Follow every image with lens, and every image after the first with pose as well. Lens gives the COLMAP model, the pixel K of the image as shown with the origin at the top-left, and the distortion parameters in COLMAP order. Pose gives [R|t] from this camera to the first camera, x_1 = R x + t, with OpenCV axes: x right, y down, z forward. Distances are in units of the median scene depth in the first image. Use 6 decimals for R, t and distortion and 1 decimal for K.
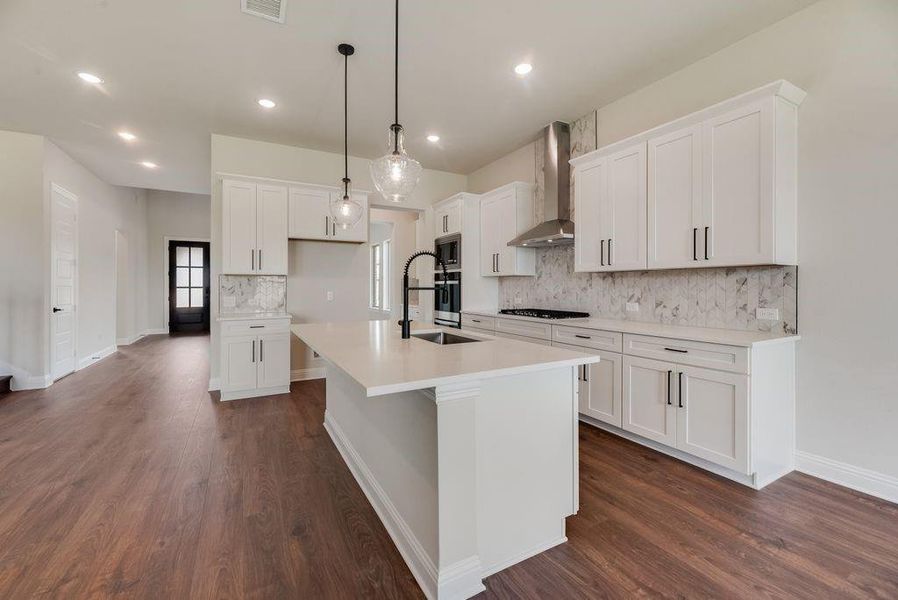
lens RADIAL K [[369.8, 0, 450.7], [0, 369.8, 289.9], [0, 0, 1]] dist [-0.000798, -0.000223]
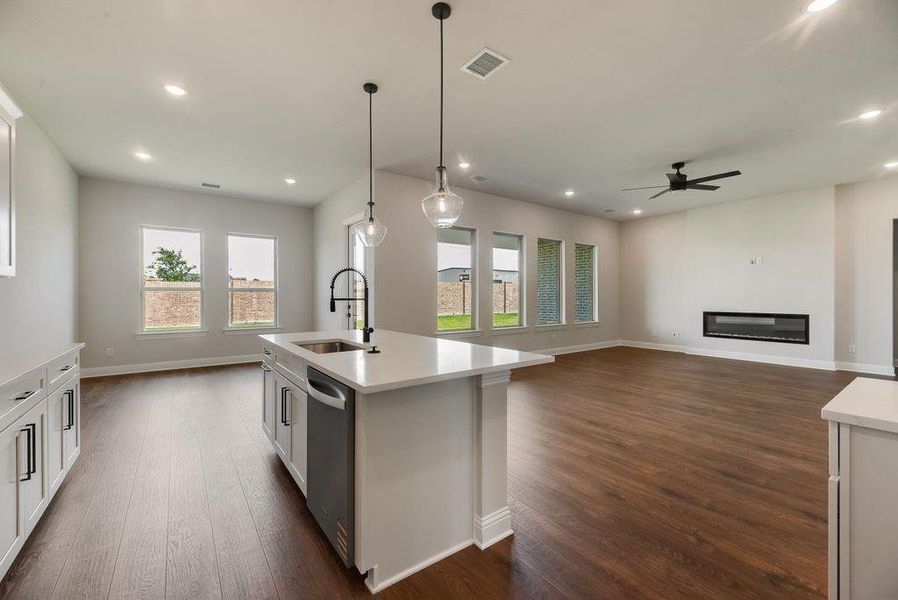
lens RADIAL K [[369.4, 0, 447.4], [0, 369.4, 297.6], [0, 0, 1]] dist [0.000445, 0.000154]
pose [[-0.991690, 0.002455, -0.128625, -0.161072], [0.001287, 0.999957, 0.009161, -0.012375], [0.128642, 0.008919, -0.991651, 1.541960]]
